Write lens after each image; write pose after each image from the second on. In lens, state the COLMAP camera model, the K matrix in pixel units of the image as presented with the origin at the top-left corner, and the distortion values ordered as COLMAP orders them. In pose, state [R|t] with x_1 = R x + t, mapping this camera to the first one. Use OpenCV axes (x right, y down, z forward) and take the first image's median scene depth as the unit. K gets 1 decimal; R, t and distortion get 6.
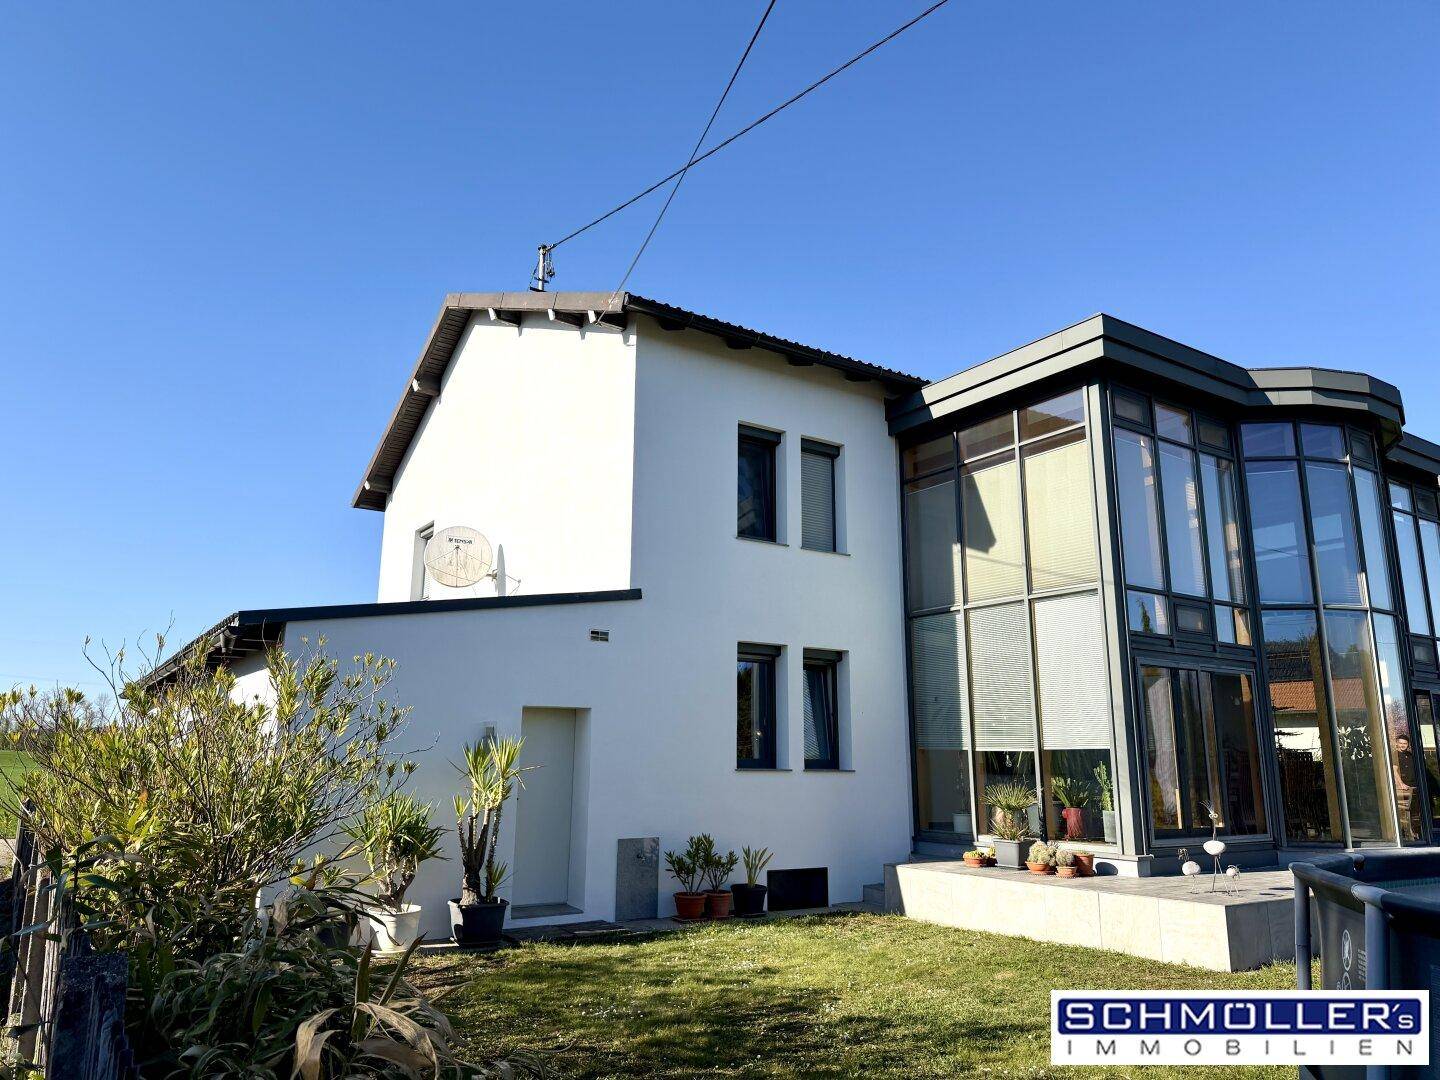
lens RADIAL K [[997.0, 0, 720.0], [0, 997.0, 540.0], [0, 0, 1]] dist [0.176717, -0.336107]
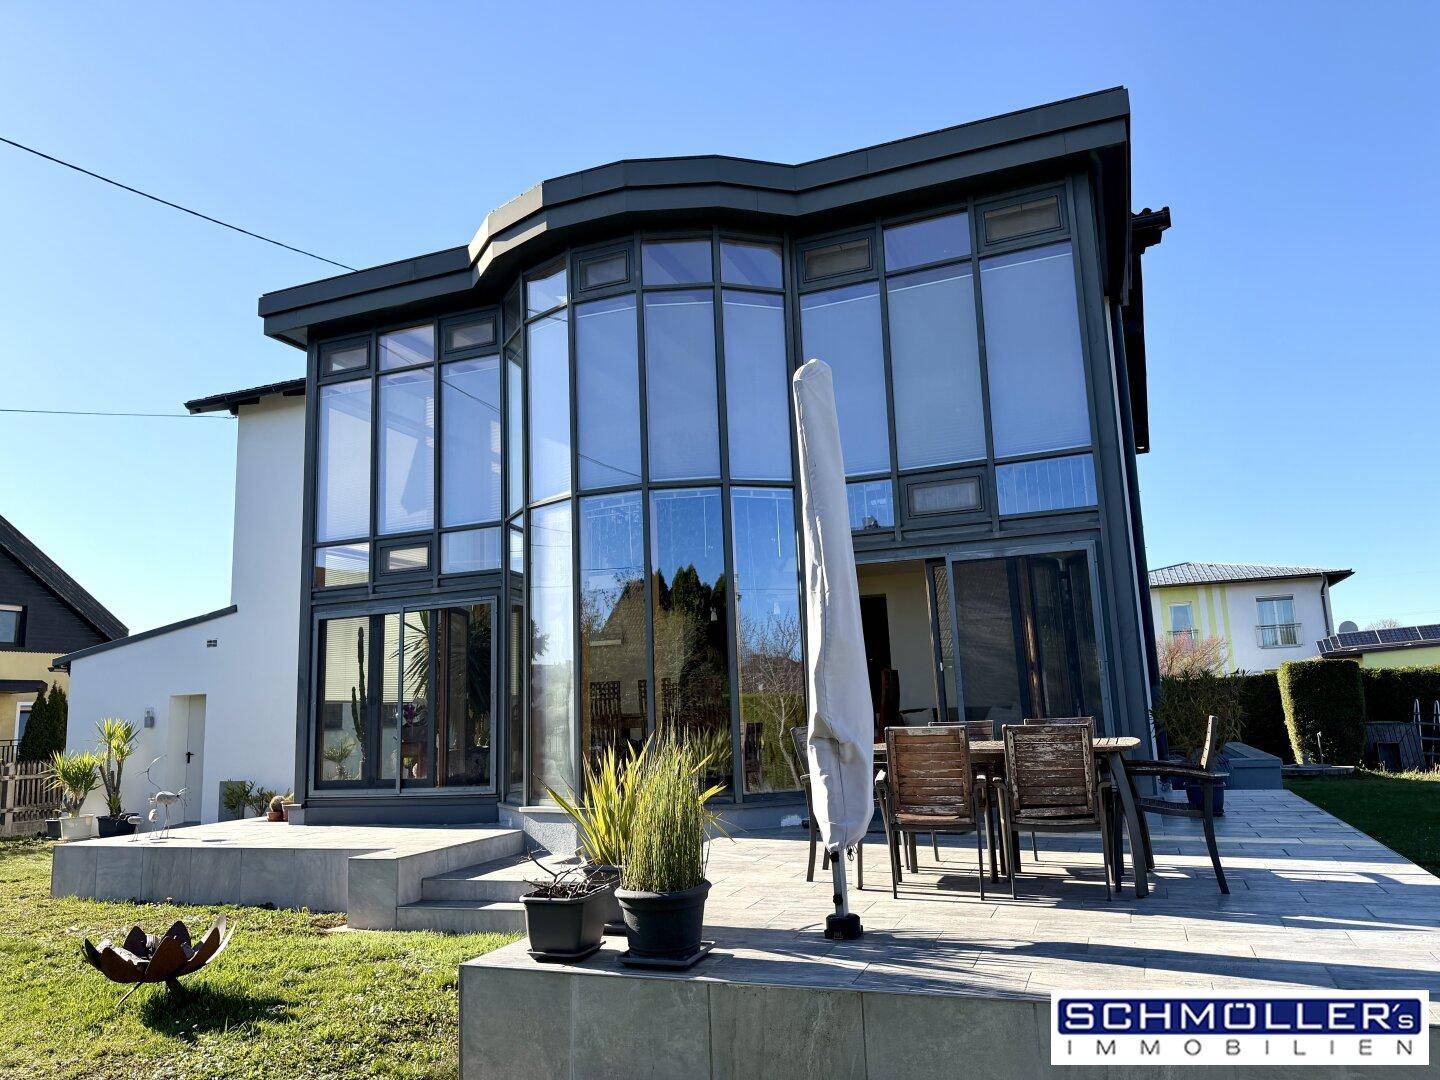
lens RADIAL K [[997.0, 0, 720.0], [0, 997.0, 540.0], [0, 0, 1]] dist [0.176717, -0.336107]
pose [[0.548493, -0.168143, -0.819074, 1.419783], [0.240868, 0.969822, -0.037792, 0.171757], [0.800711, -0.176560, 0.572441, 0.721925]]
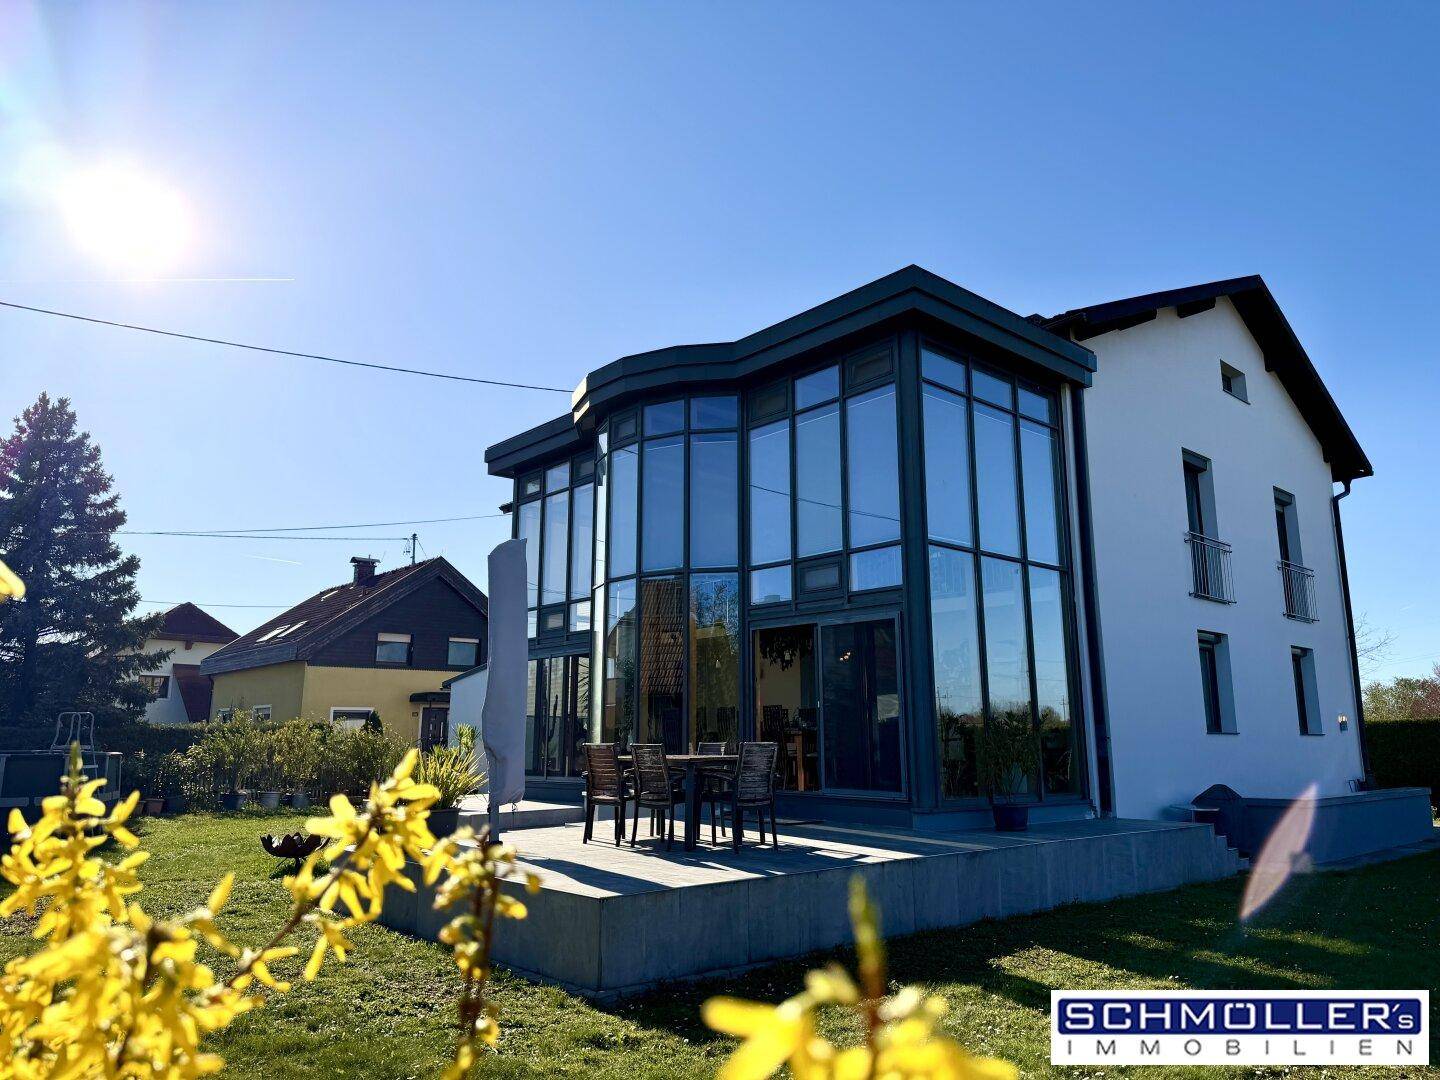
lens RADIAL K [[997.0, 0, 720.0], [0, 997.0, 540.0], [0, 0, 1]] dist [0.176717, -0.336107]
pose [[0.120778, -0.193410, -0.973656, 1.895983], [0.248201, 0.955566, -0.159028, 0.253786], [0.961150, -0.222455, 0.163415, 1.046060]]
